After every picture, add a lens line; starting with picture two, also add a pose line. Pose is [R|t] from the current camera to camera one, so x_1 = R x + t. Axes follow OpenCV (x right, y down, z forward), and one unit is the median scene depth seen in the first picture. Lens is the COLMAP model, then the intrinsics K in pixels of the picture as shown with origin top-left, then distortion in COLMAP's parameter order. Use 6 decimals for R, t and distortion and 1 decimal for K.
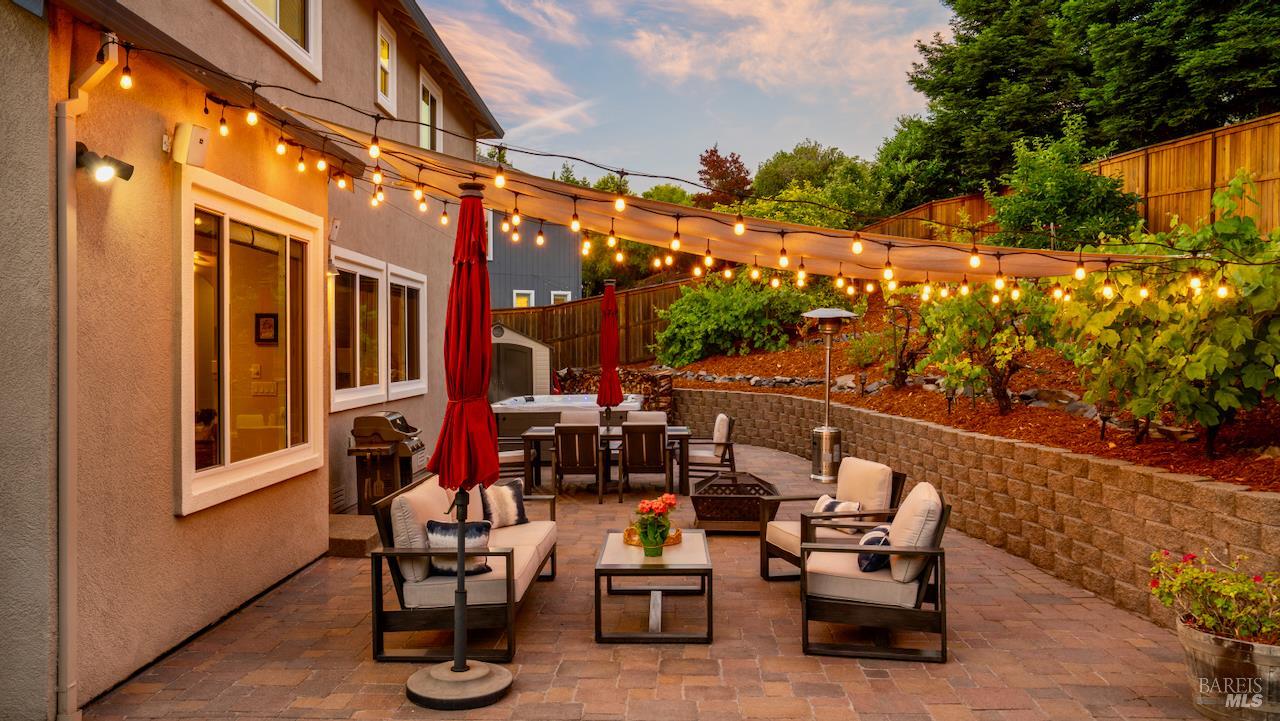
lens RADIAL K [[1001.7, 0, 640.0], [0, 1001.7, 360.5], [0, 0, 1]] dist [-0.134948, 0.325496]
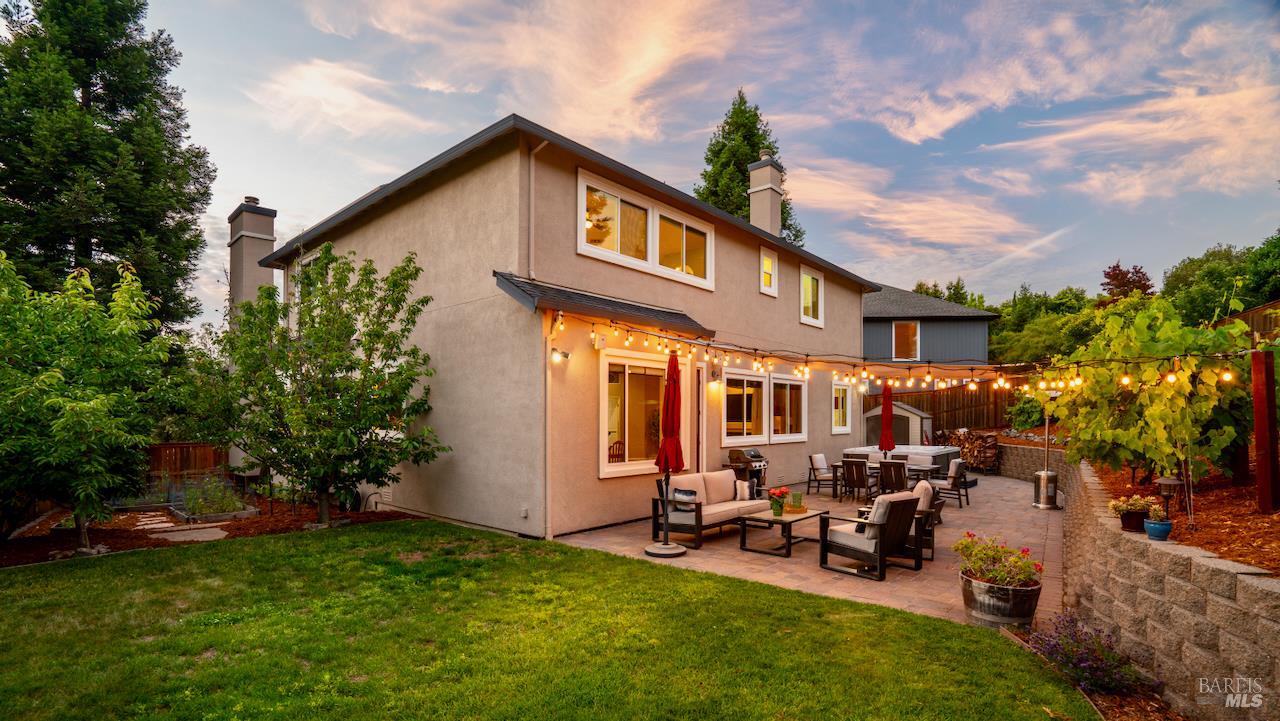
lens RADIAL K [[628.9, 0, 643.0], [0, 628.9, 446.9], [0, 0, 1]] dist [0.027394, -0.000210]
pose [[0.772705, 0.038858, -0.633574, 0.133835], [-0.014624, 0.998949, 0.043433, -0.001177], [0.634596, -0.024295, 0.772462, -0.046790]]
